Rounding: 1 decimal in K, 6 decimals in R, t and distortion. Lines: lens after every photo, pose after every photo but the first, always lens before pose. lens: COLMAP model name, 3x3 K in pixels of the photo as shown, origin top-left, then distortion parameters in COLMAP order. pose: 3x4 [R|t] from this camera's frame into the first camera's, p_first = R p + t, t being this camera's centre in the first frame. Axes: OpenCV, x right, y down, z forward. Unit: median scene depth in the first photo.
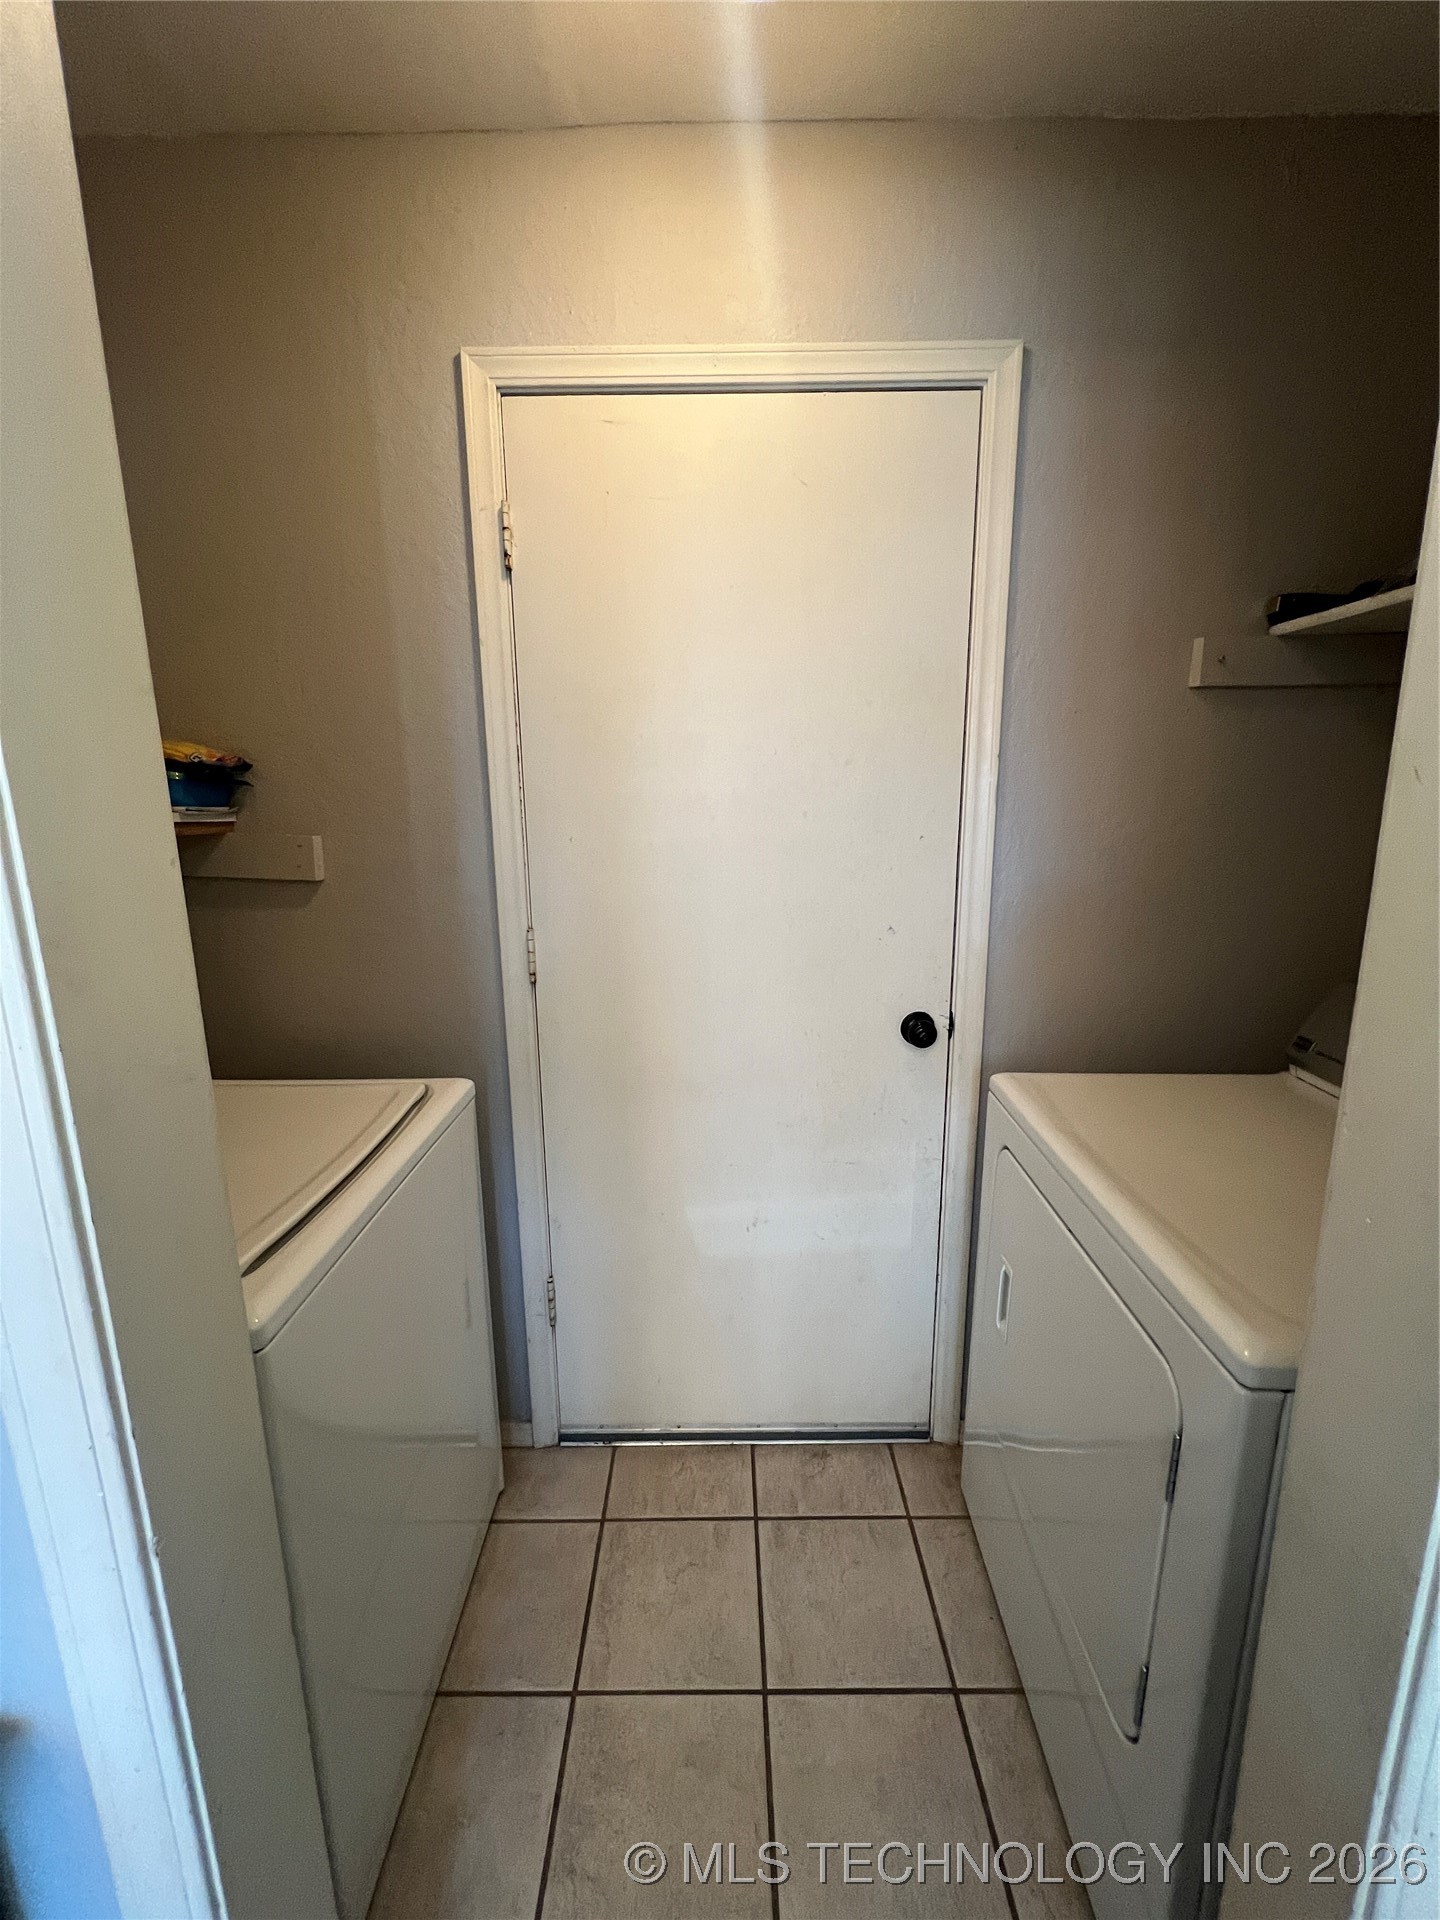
lens RADIAL K [[762.0, 0, 722.1], [0, 762.0, 956.6], [0, 0, 1]] dist [-0.001221, 0.000123]
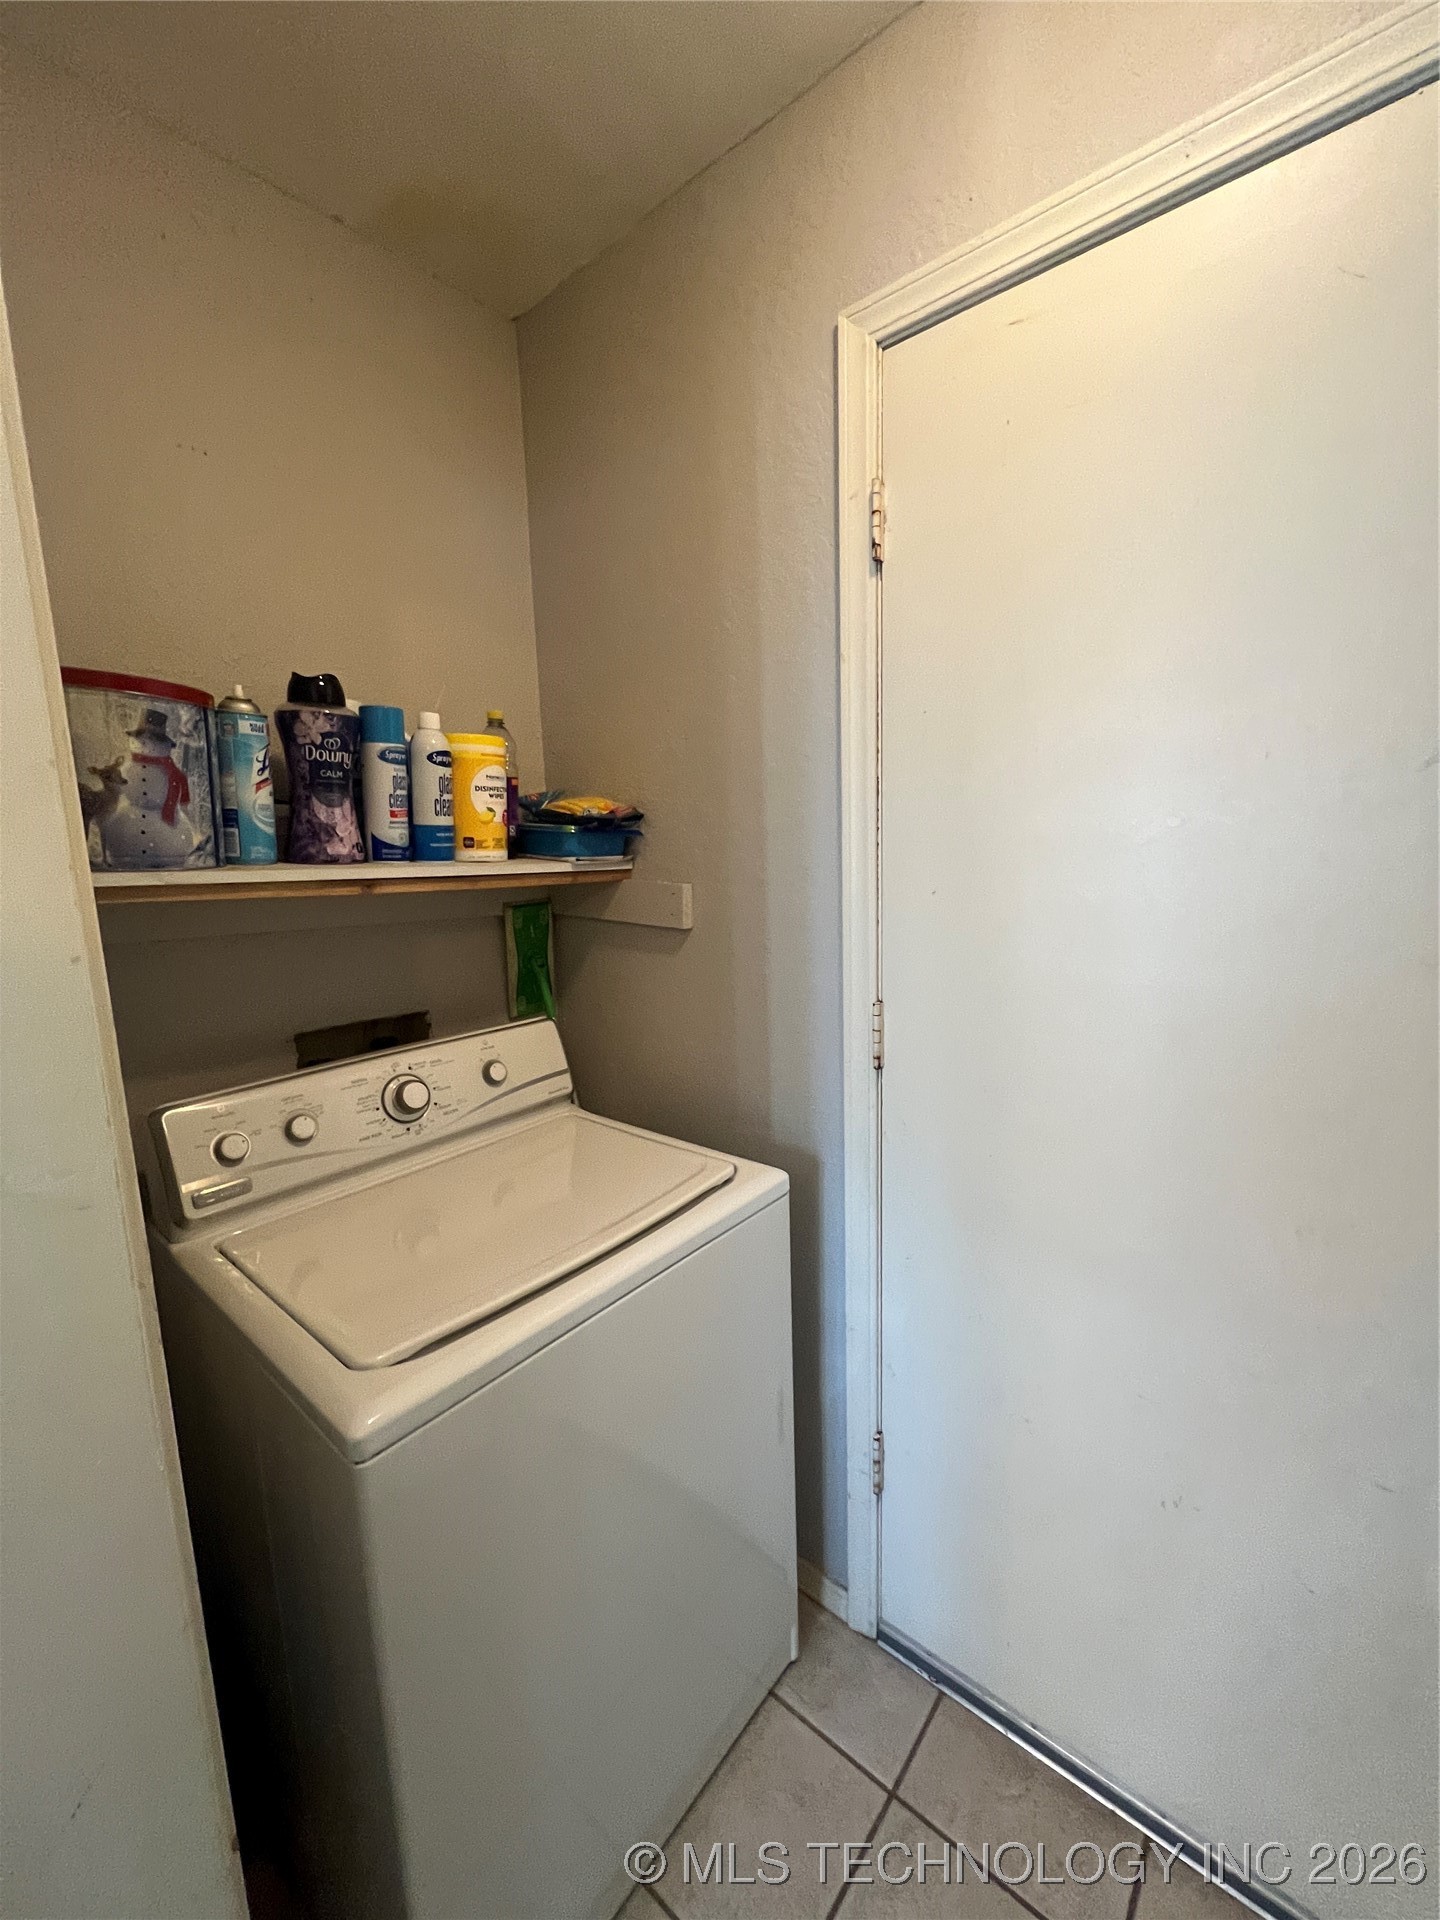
lens RADIAL K [[762.0, 0, 711.7], [0, 762.0, 963.2], [0, 0, 1]] dist [-0.001221, 0.000123]
pose [[0.761805, 0.081706, -0.642633, 0.137544], [-0.105438, 0.994425, 0.001443, -0.063802], [0.639168, 0.066658, 0.766173, 0.285018]]
